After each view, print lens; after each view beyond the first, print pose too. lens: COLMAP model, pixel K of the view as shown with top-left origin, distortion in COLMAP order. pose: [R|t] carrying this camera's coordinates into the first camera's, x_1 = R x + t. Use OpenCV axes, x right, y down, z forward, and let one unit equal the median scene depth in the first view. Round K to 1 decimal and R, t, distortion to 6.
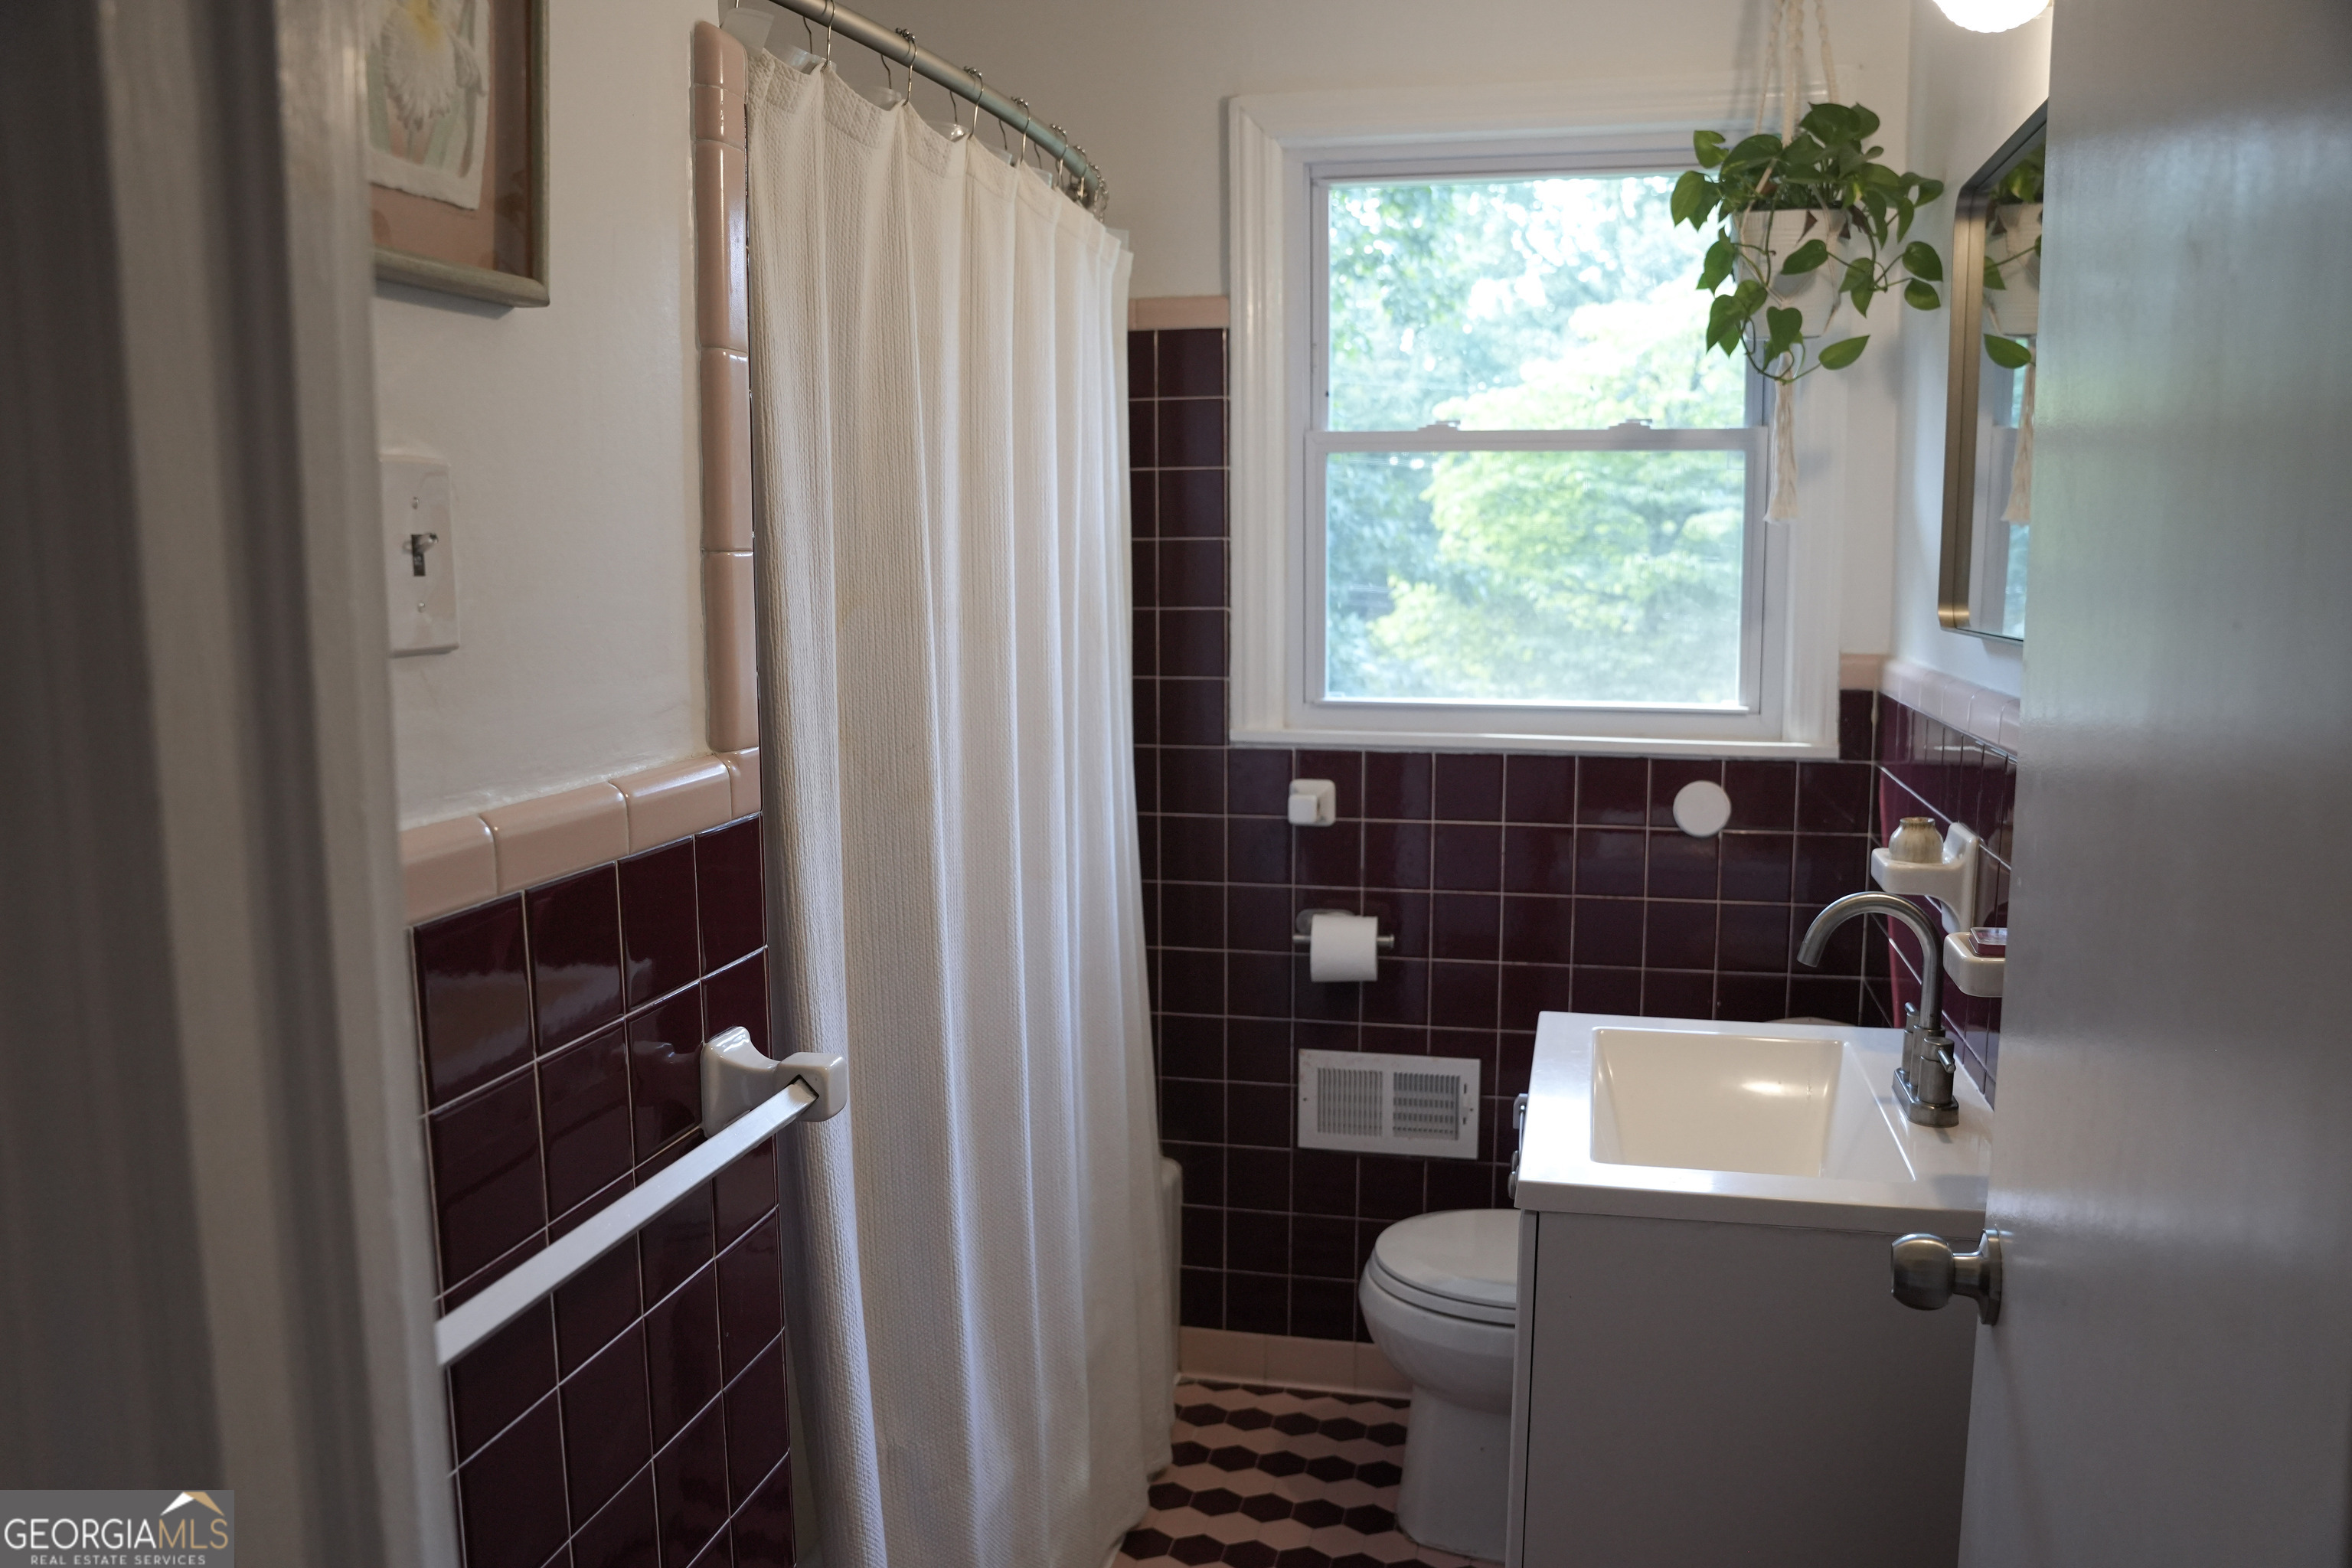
lens RADIAL K [[1746.6, 0, 1176.0], [0, 1746.6, 784.0], [0, 0, 1]] dist [-0.128906, 0.099838]
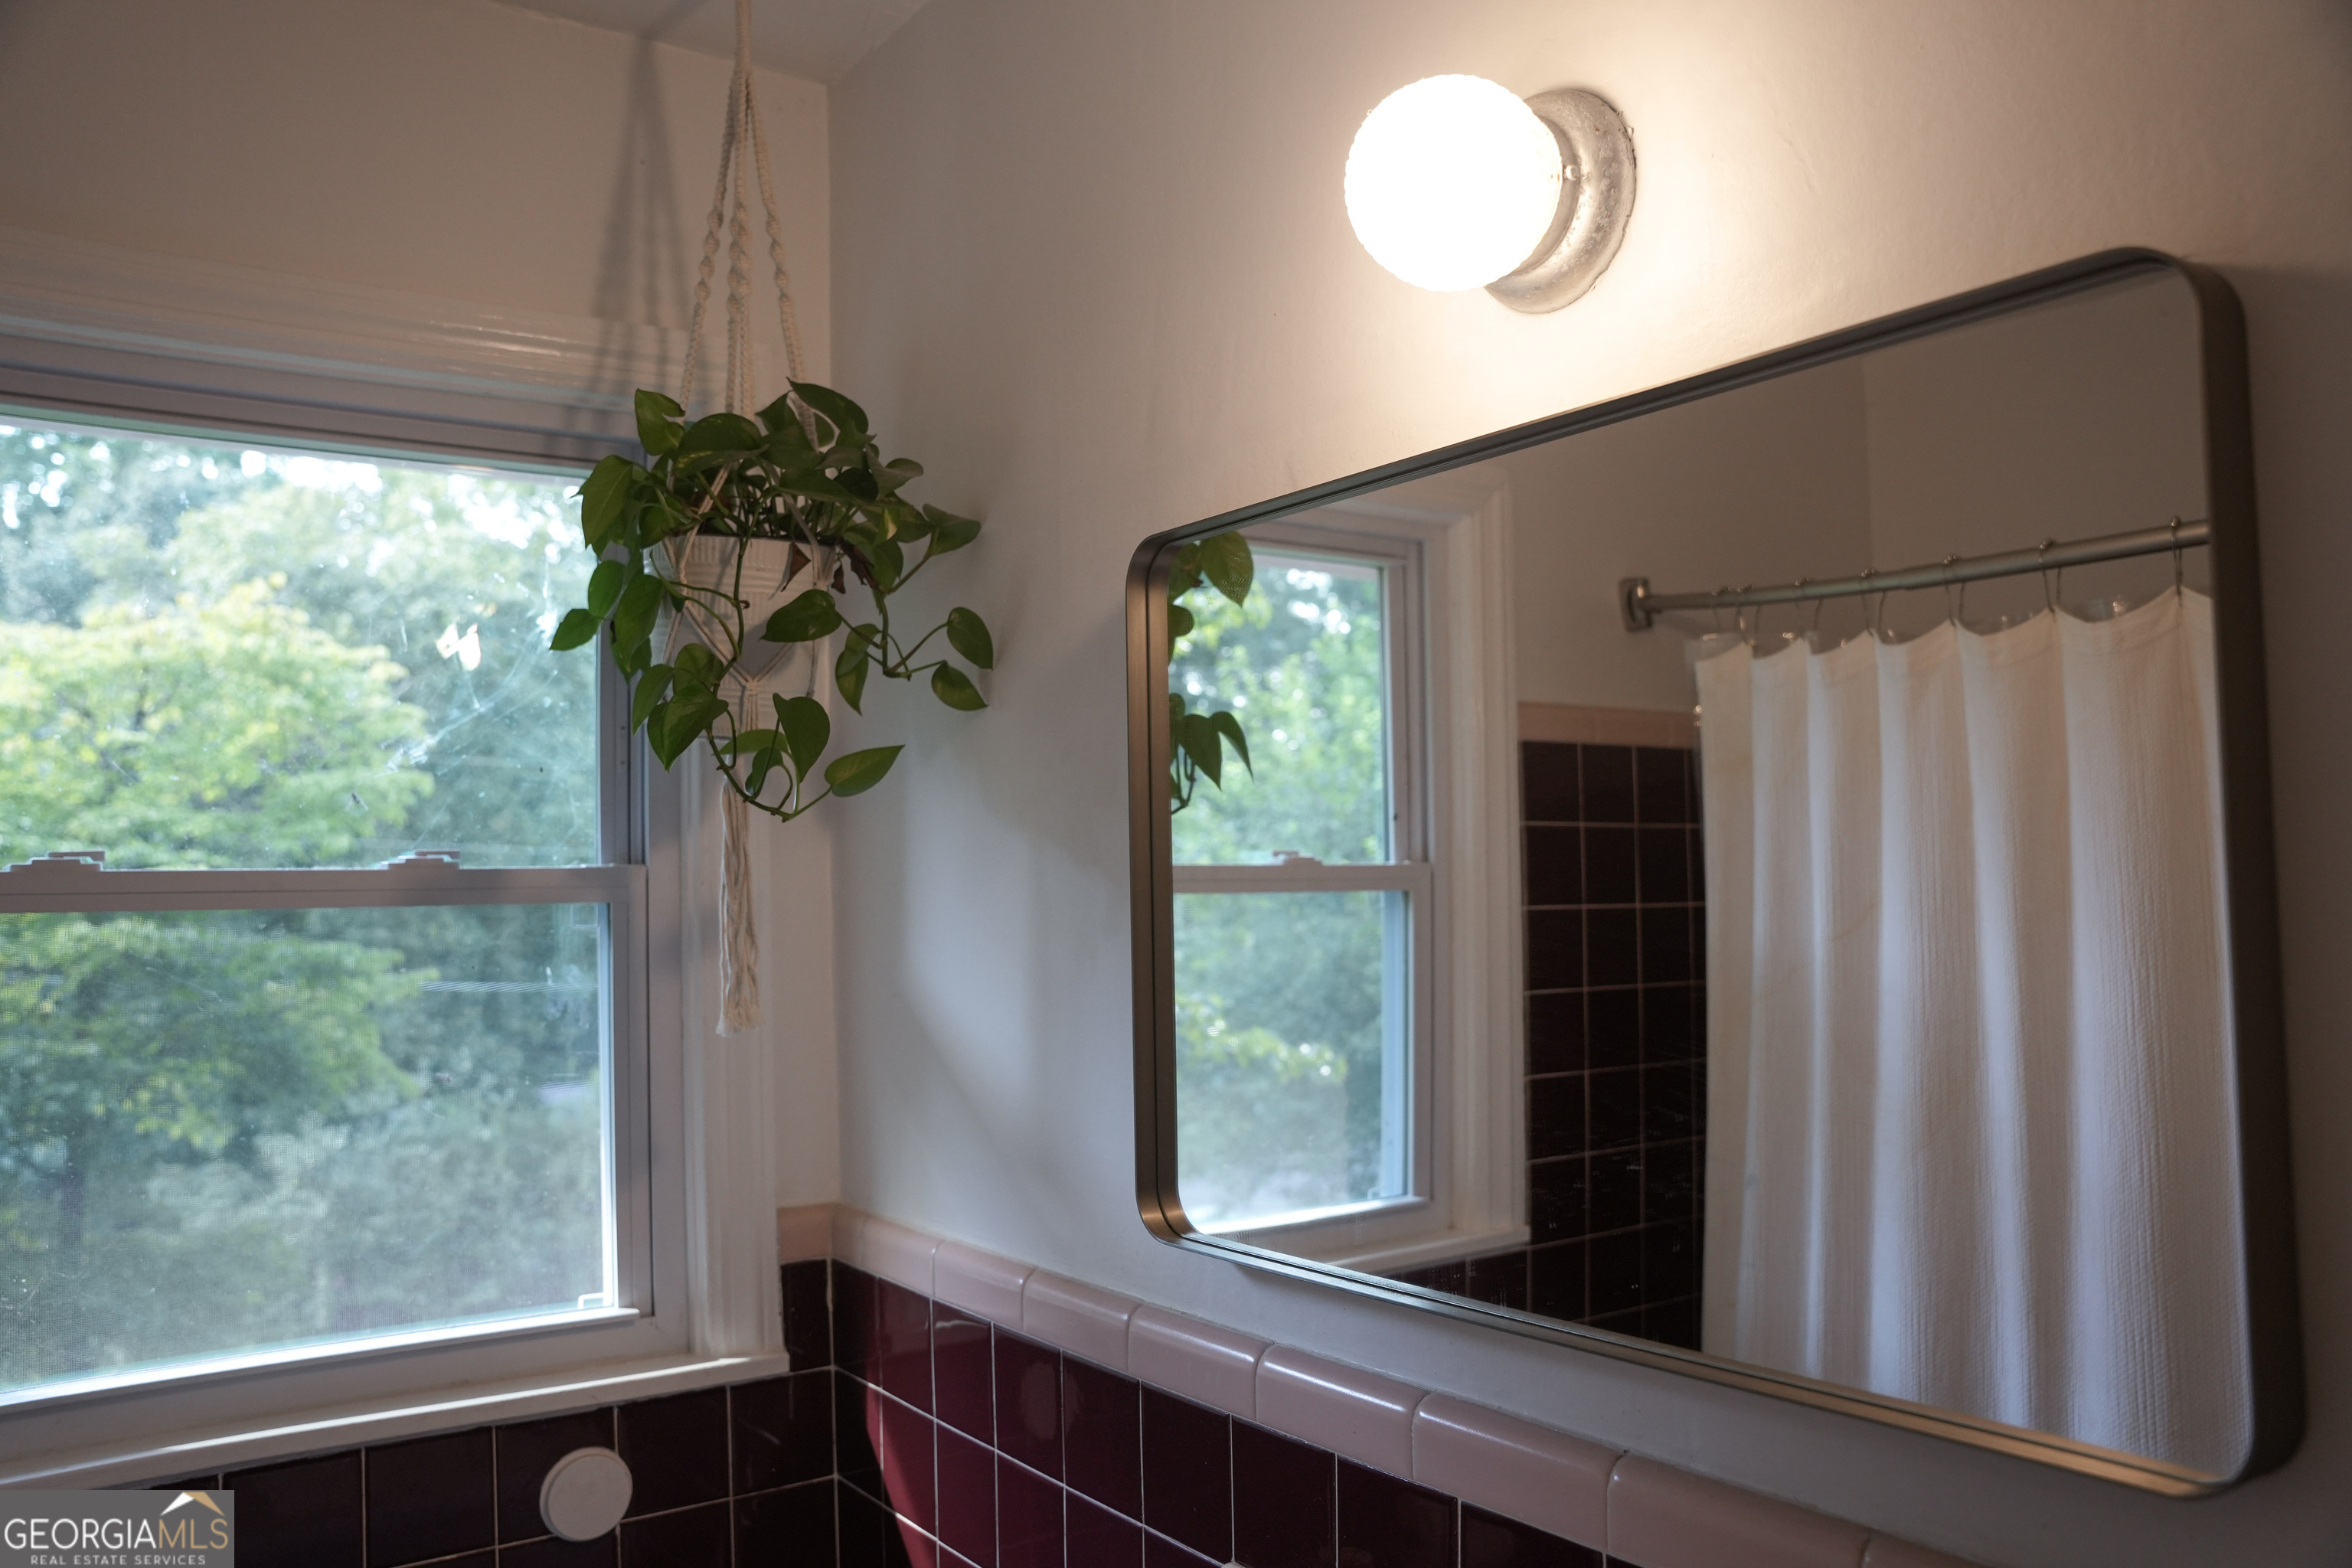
lens RADIAL K [[1746.6, 0, 1176.0], [0, 1746.6, 784.0], [0, 0, 1]] dist [-0.128906, 0.099838]
pose [[0.651862, 0.029504, 0.757763, -0.015652], [0.119547, 0.982750, -0.141104, -0.121450], [-0.748855, 0.182569, 0.637091, 0.428279]]
